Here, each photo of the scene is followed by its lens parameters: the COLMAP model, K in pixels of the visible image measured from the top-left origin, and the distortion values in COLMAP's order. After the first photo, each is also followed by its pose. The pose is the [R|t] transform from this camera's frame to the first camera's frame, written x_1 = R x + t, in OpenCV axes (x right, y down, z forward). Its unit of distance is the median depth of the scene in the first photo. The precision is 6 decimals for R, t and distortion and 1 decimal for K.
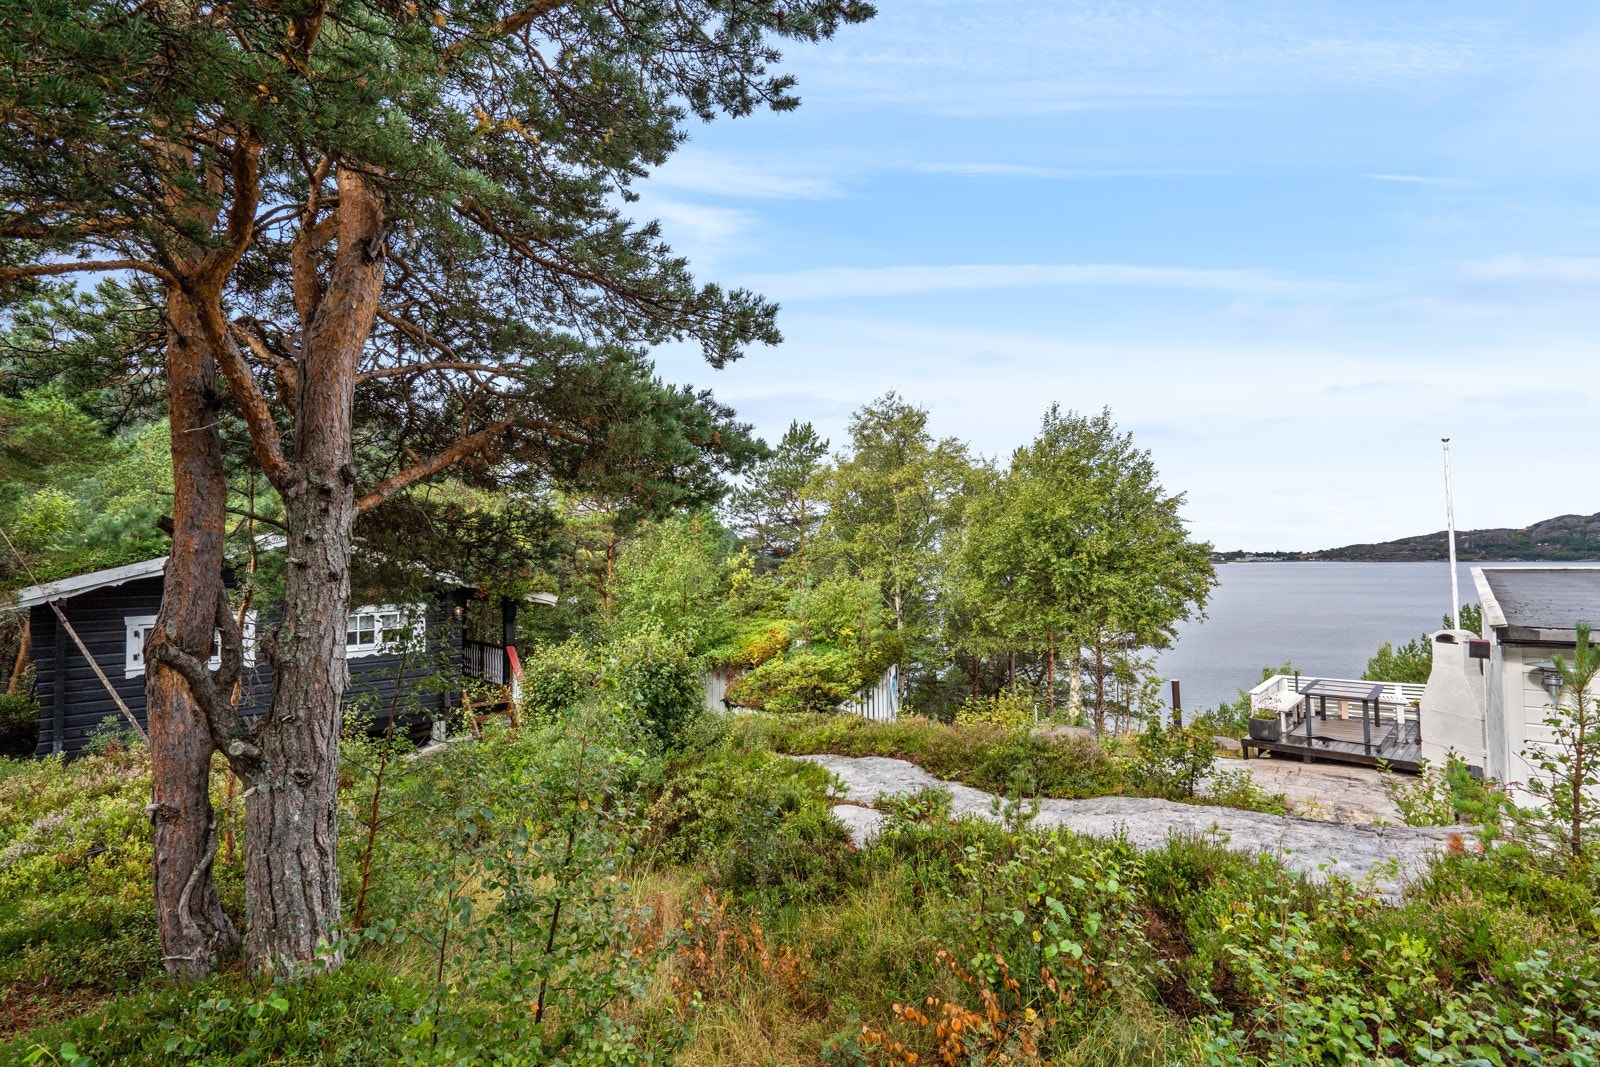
lens RADIAL K [[730.3, 0, 800.0], [0, 730.3, 533.5], [0, 0, 1]] dist [-0.001215, -0.000109]
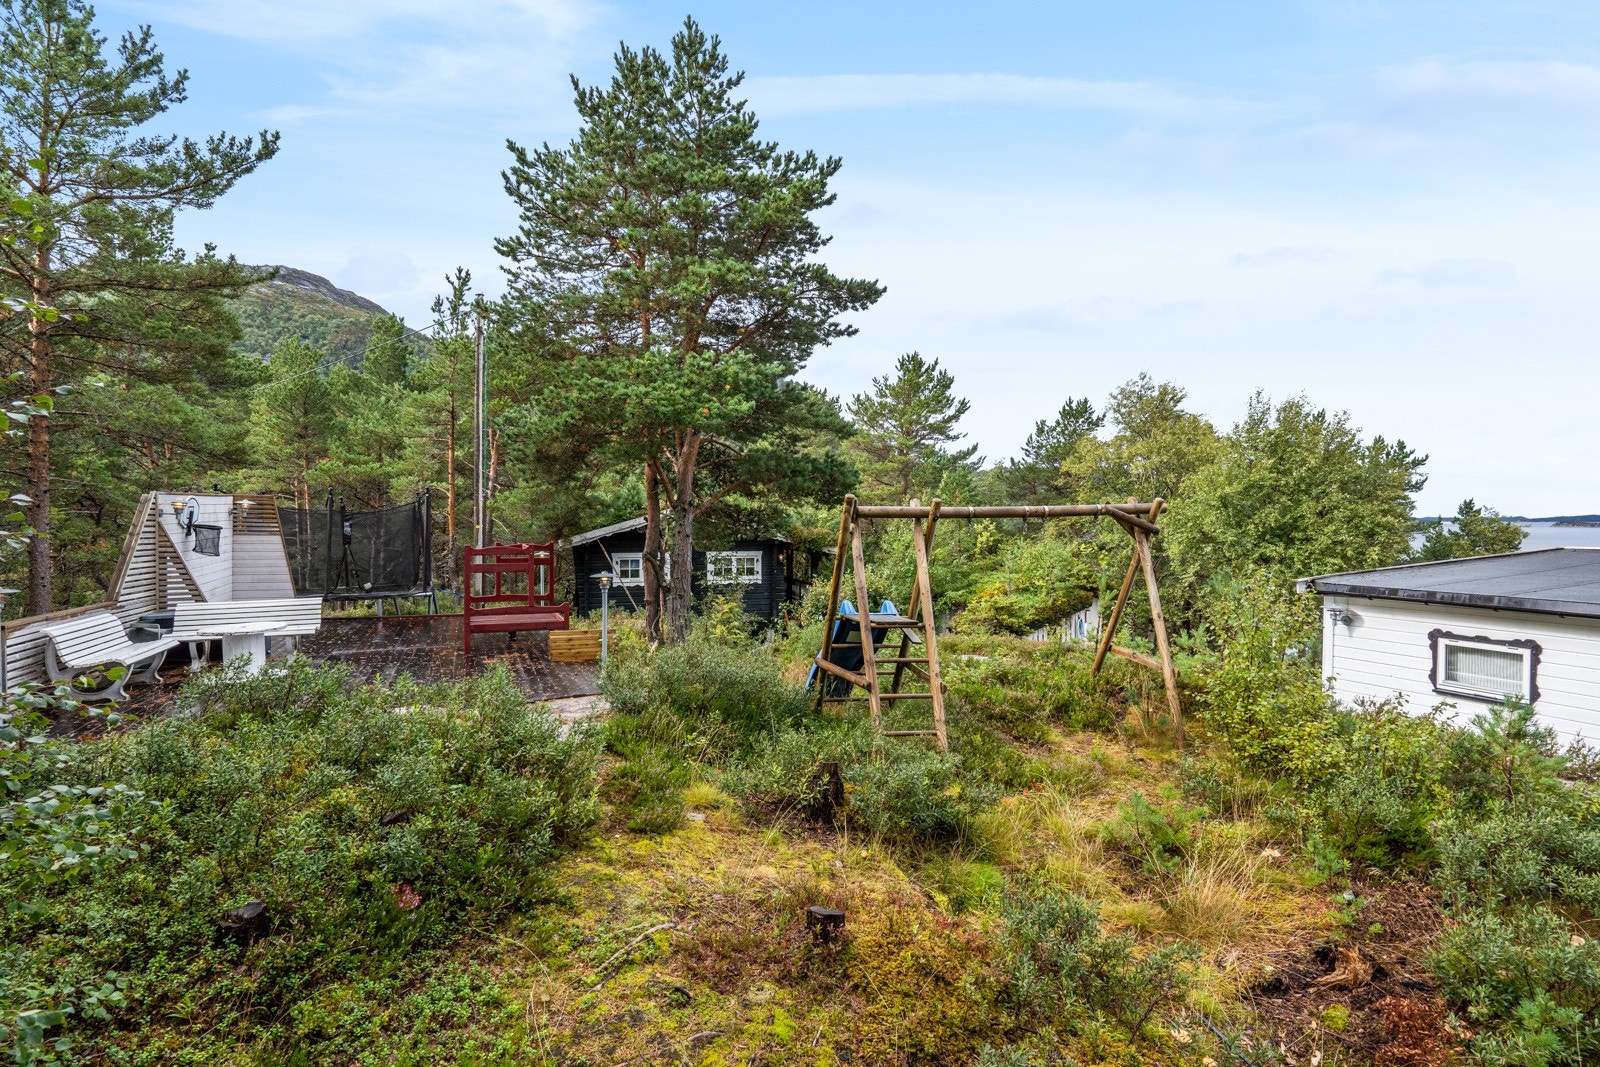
lens RADIAL K [[730.3, 0, 800.0], [0, 730.3, 533.5], [0, 0, 1]] dist [-0.001215, -0.000109]
pose [[0.892726, 0.019666, -0.450171, 0.230589], [0.005081, 0.998544, 0.053699, -0.022125], [0.450571, -0.050226, 0.891326, -0.303170]]
